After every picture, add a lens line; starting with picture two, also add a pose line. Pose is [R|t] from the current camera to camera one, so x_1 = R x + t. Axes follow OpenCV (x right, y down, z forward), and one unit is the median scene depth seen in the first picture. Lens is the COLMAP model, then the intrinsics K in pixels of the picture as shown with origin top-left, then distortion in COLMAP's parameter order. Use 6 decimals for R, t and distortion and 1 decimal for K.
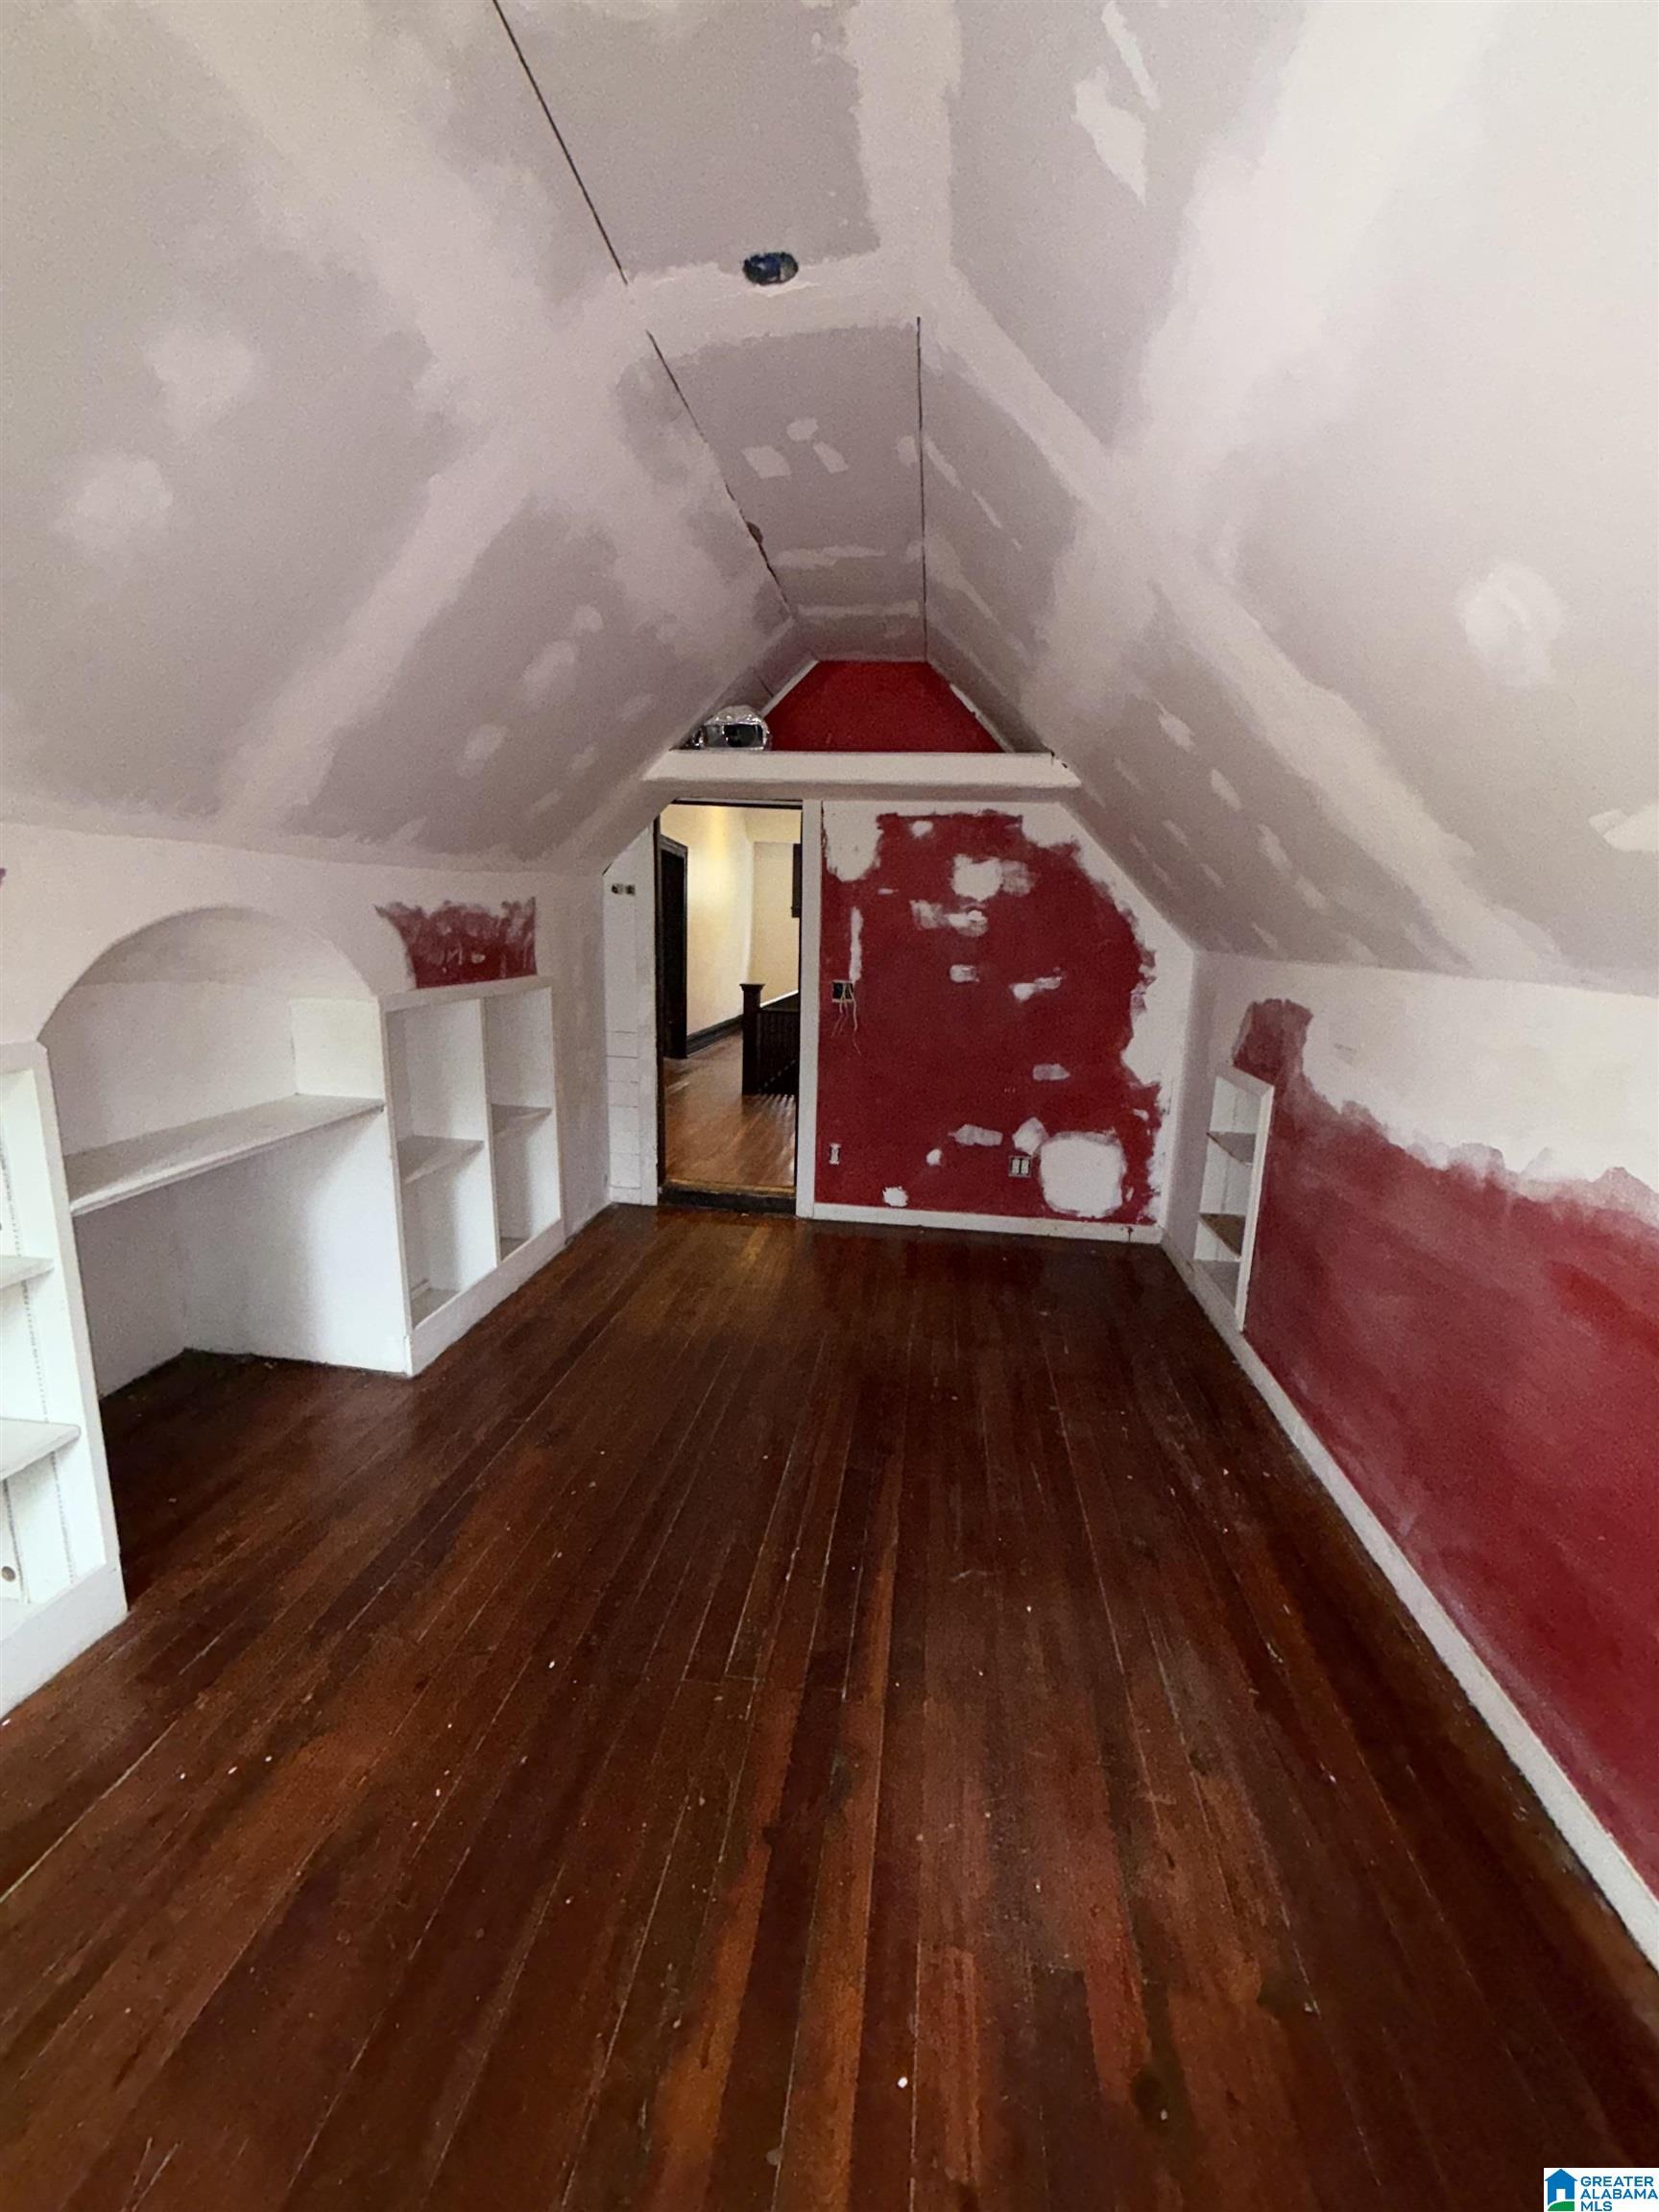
lens RADIAL K [[886.0, 0, 829.5], [0, 886.0, 1106.0], [0, 0, 1]] dist [0.000411, -0.000097]
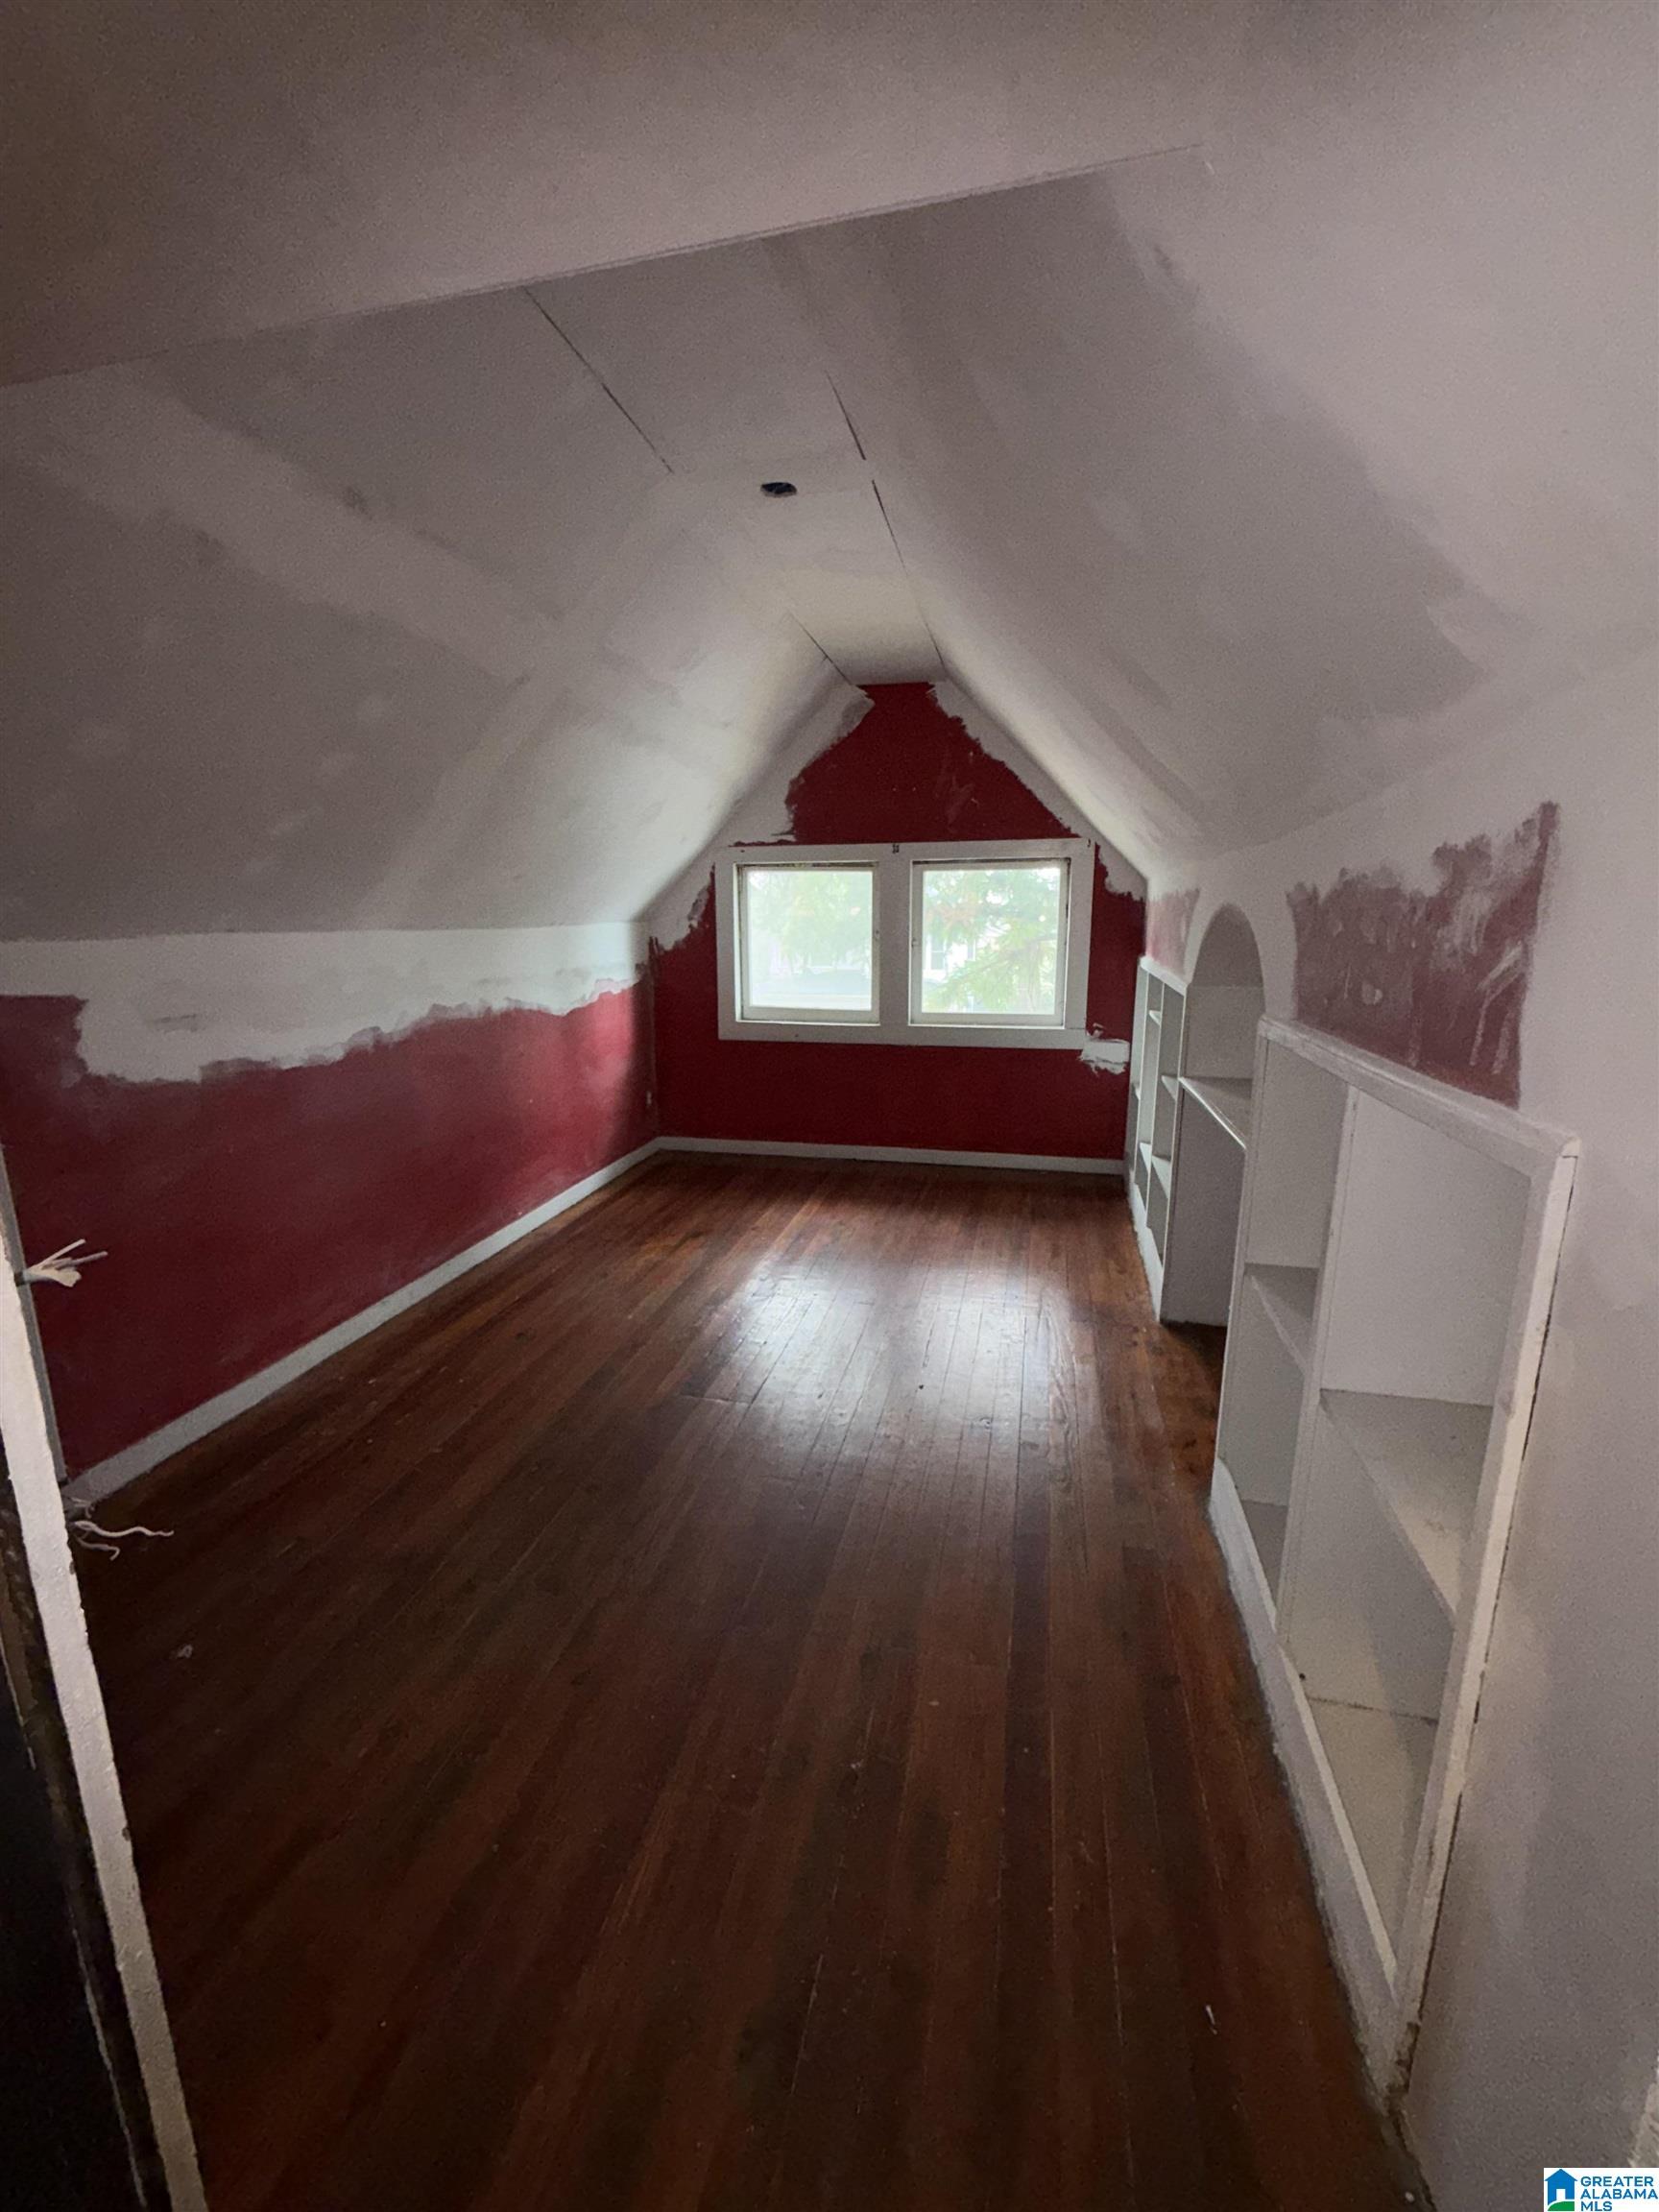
lens RADIAL K [[886.0, 0, 829.5], [0, 886.0, 1106.0], [0, 0, 1]] dist [0.000411, -0.000097]
pose [[-0.994390, -0.046380, 0.095071, -0.234298], [-0.004615, 0.916920, 0.399043, -0.376465], [-0.105680, 0.396366, -0.911990, 1.889667]]
